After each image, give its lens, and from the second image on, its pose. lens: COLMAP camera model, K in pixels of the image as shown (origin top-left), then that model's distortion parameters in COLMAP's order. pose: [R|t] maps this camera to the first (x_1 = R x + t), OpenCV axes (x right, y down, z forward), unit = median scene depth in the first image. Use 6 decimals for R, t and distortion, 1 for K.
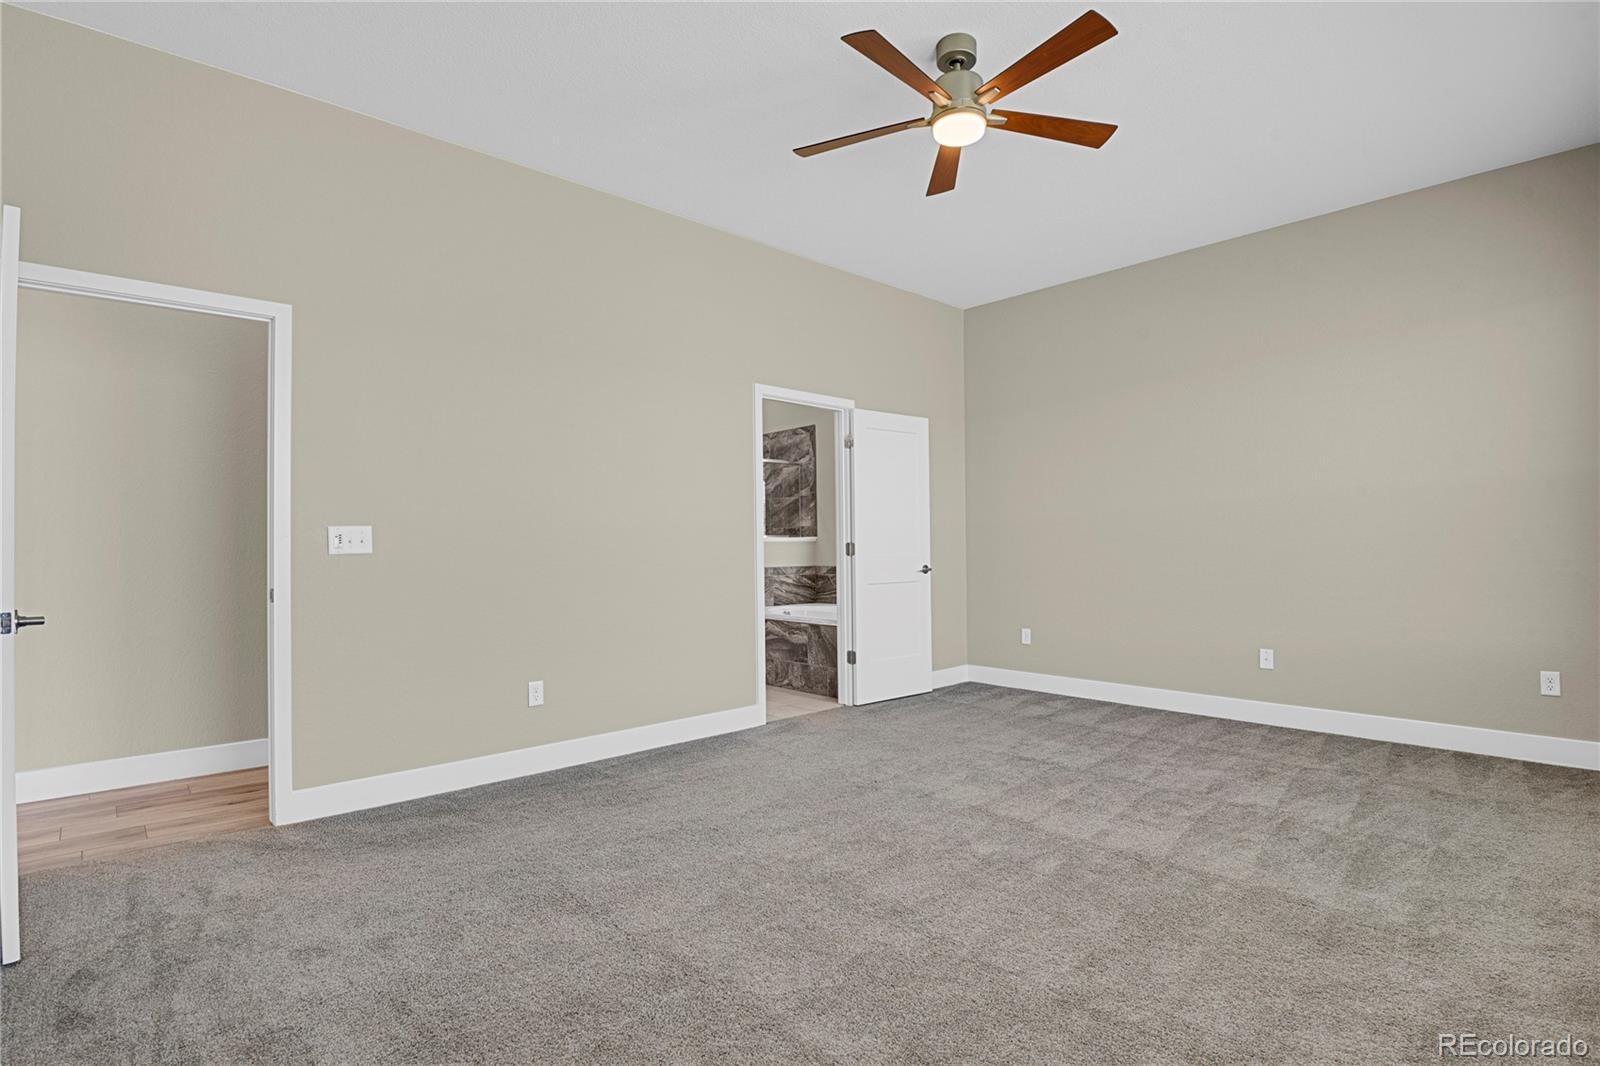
lens RADIAL K [[780.0, 0, 810.4], [0, 780.0, 533.3], [0, 0, 1]] dist [-0.023317, -0.005176]
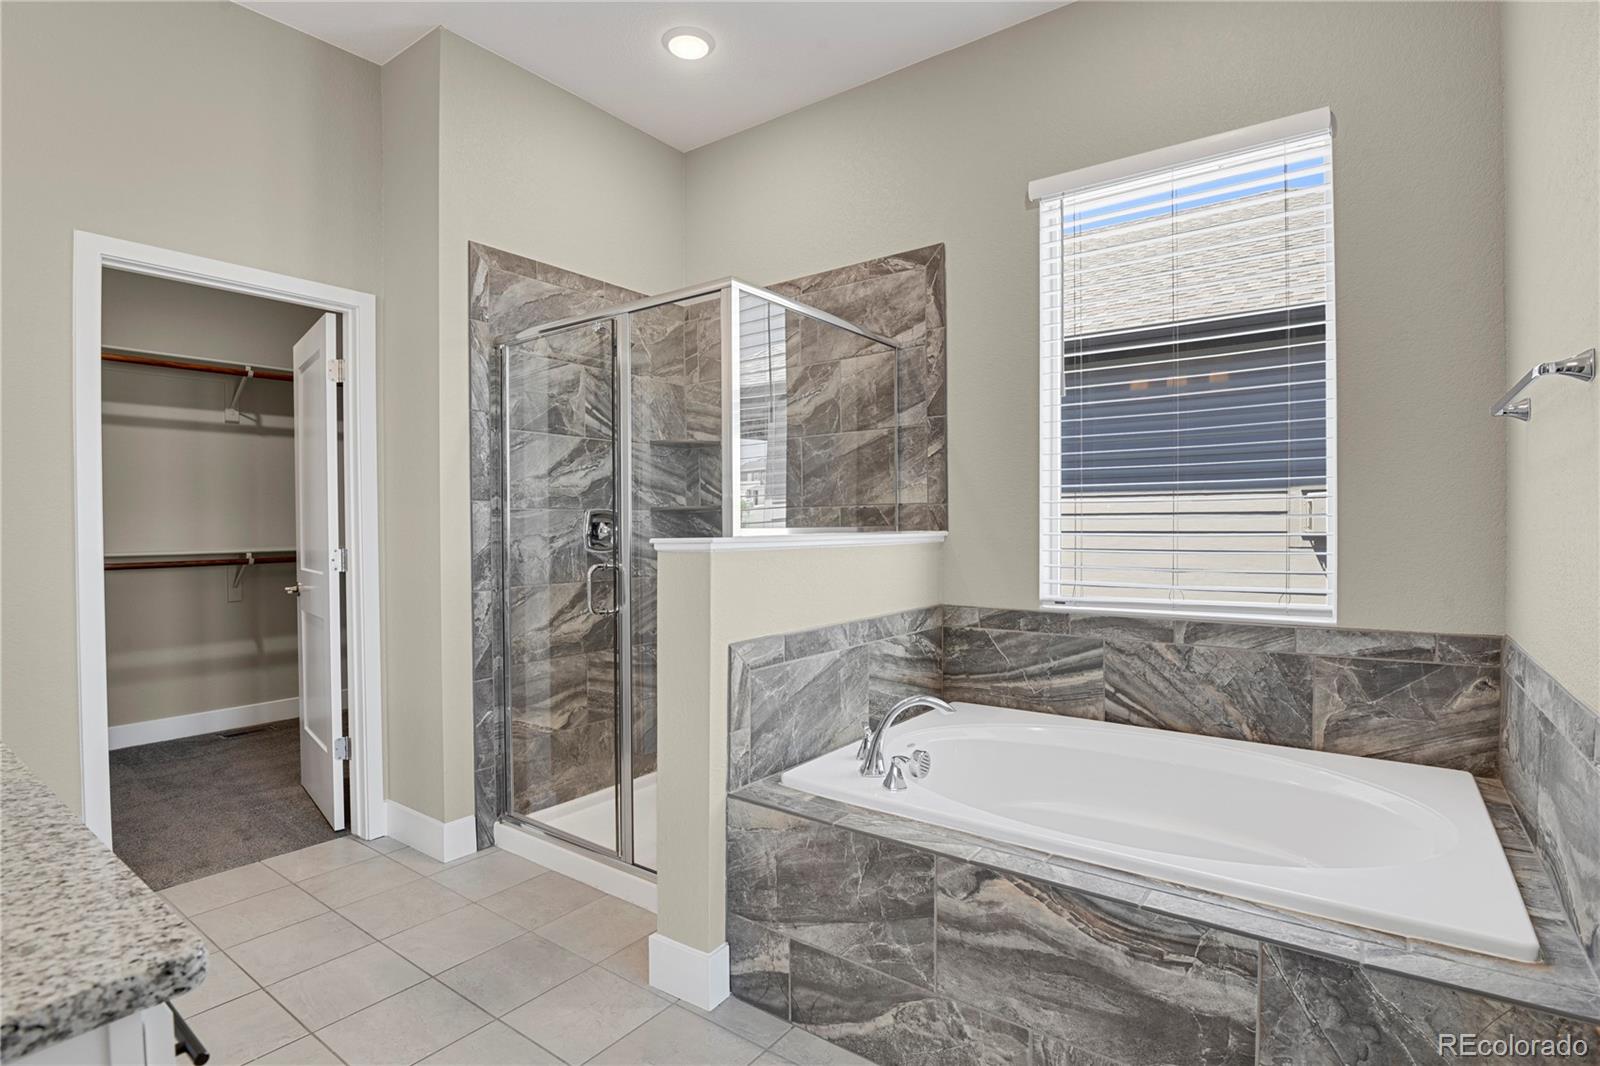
lens RADIAL K [[780.0, 0, 810.4], [0, 780.0, 533.3], [0, 0, 1]] dist [-0.023317, -0.005176]
pose [[0.982597, 0.004576, 0.185694, -0.131294], [-0.008787, 0.999722, 0.021859, -0.002133], [-0.185542, -0.023110, 0.982365, 0.626468]]
